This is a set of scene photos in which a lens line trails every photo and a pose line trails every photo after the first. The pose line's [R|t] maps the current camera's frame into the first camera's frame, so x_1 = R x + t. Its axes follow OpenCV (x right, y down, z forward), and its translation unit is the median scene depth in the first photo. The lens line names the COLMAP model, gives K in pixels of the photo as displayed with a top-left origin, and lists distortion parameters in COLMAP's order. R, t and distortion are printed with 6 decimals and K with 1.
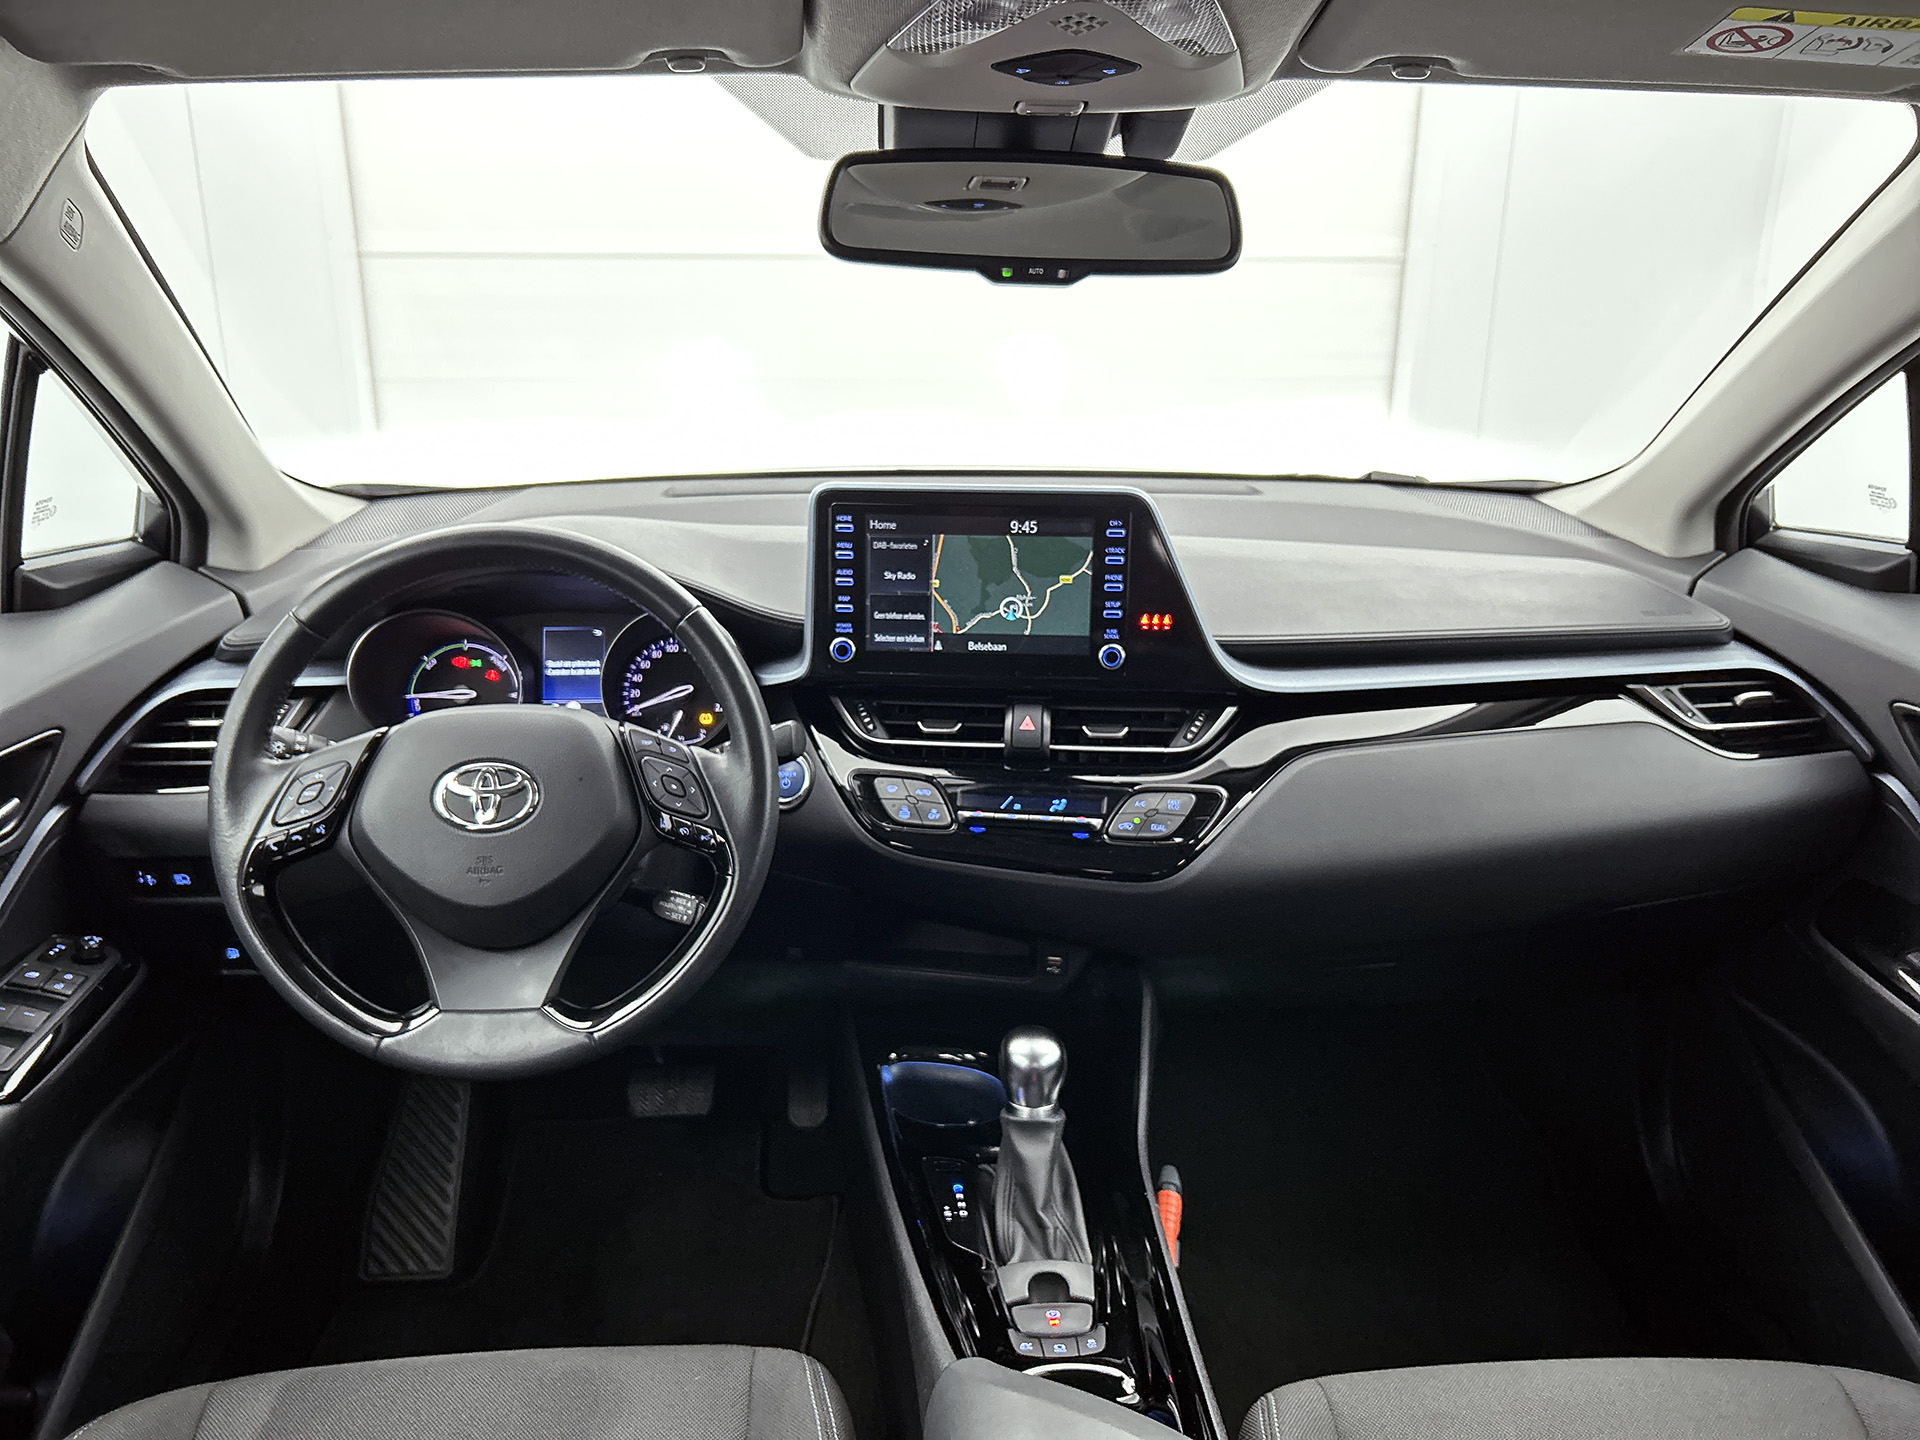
lens RADIAL K [[1445.3, 0, 962.6], [0, 1445.3, 723.3], [0, 0, 1]] dist [-0.006812, -0.029345]
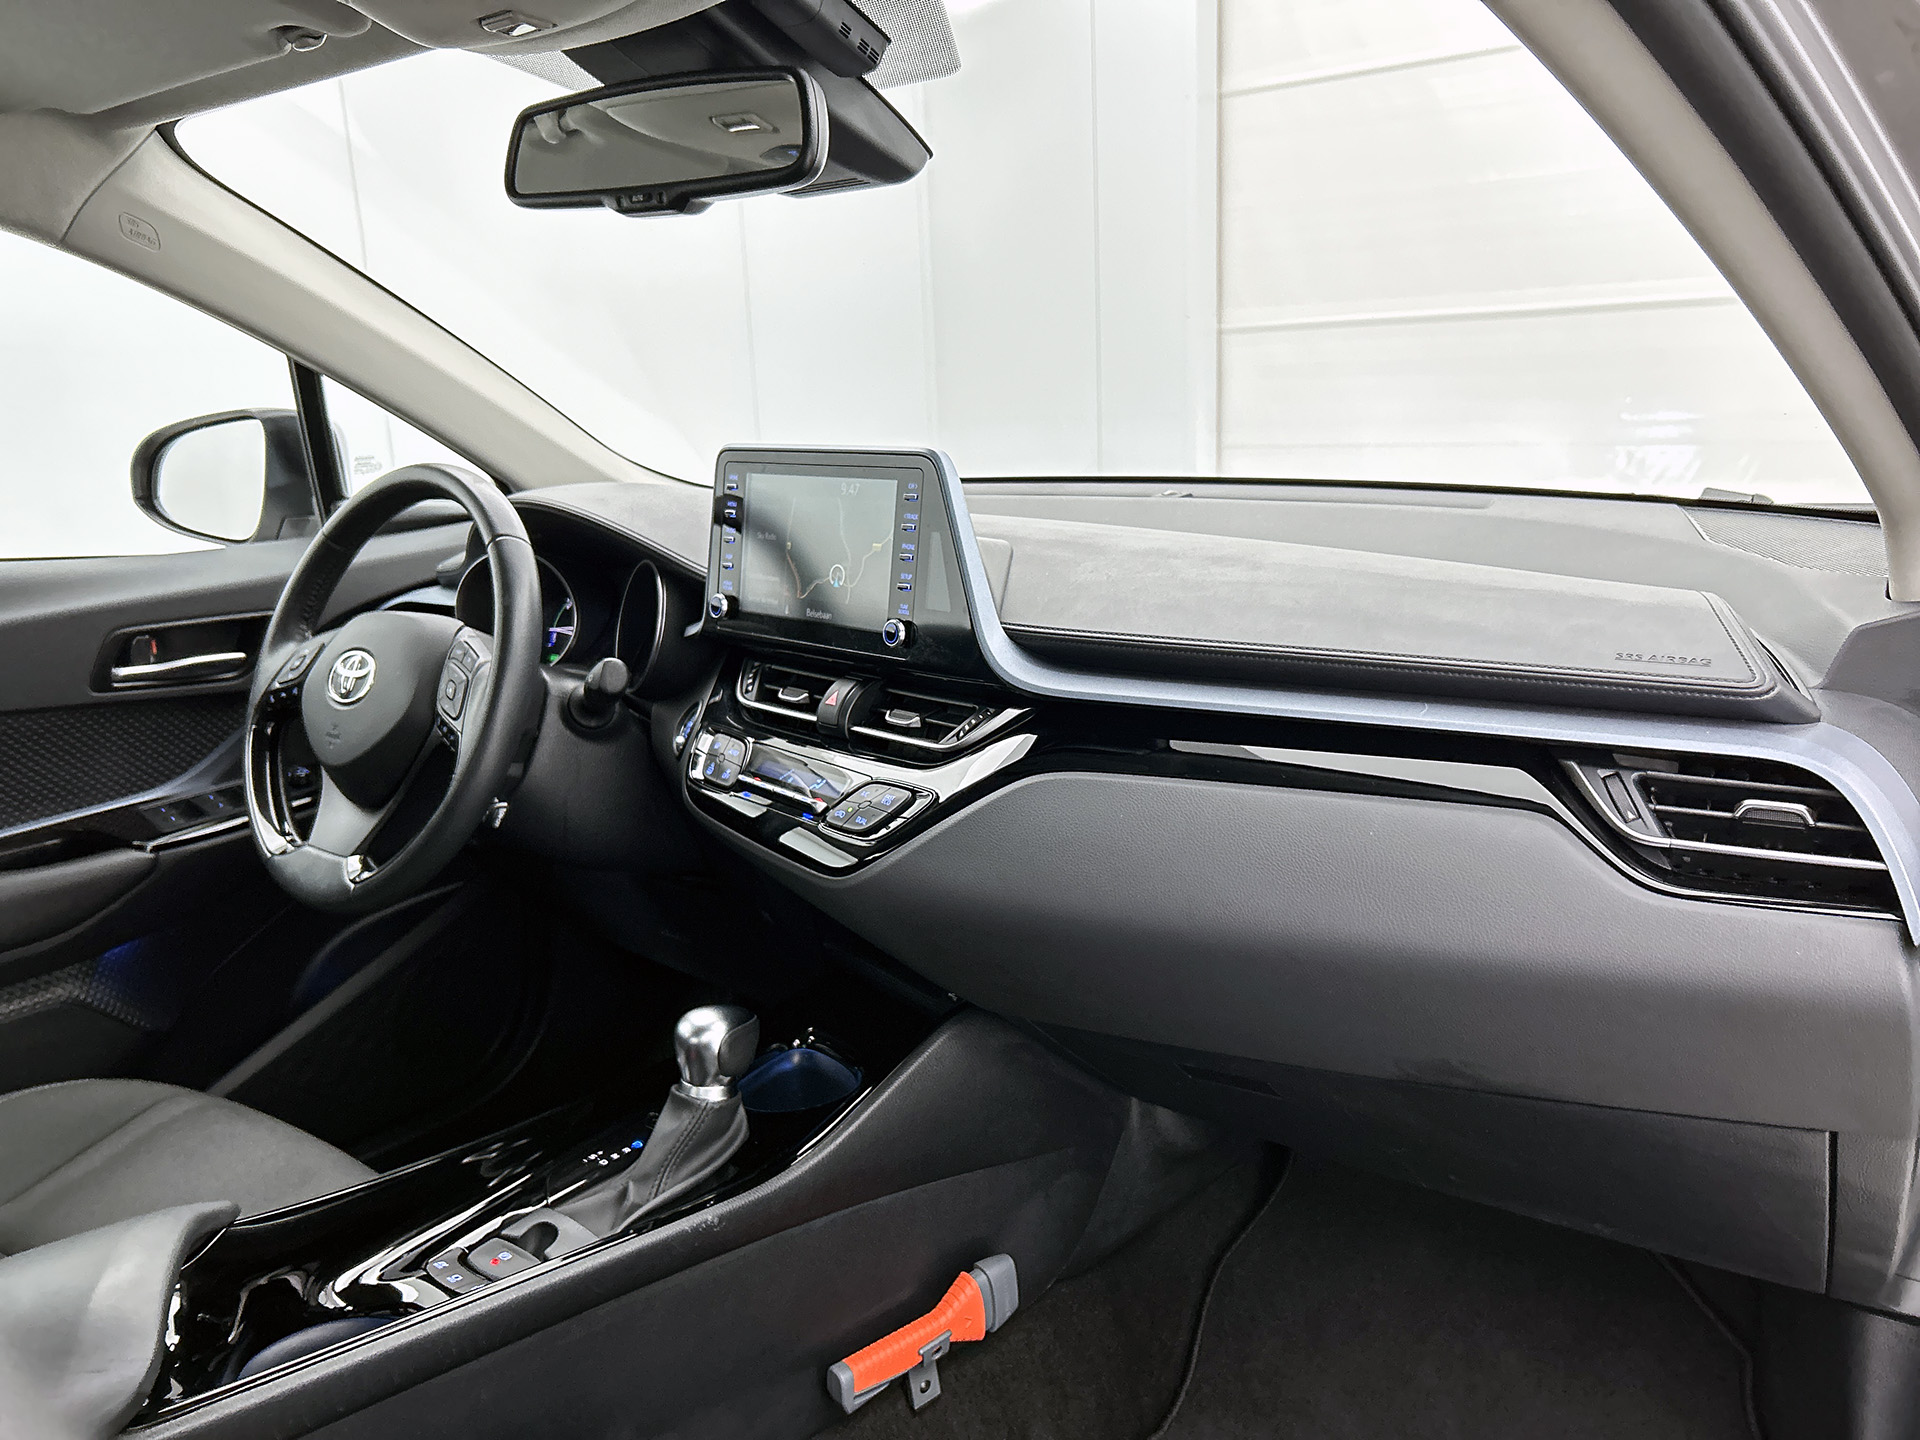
lens RADIAL K [[1480.3, 0, 967.3], [0, 1480.3, 724.9], [0, 0, 1]] dist [0.023737, -0.038559]
pose [[0.735517, 0.122412, -0.666355, 0.751474], [-0.172905, 0.984888, -0.009924, 0.011423], [0.655071, 0.122516, 0.745568, 0.346916]]
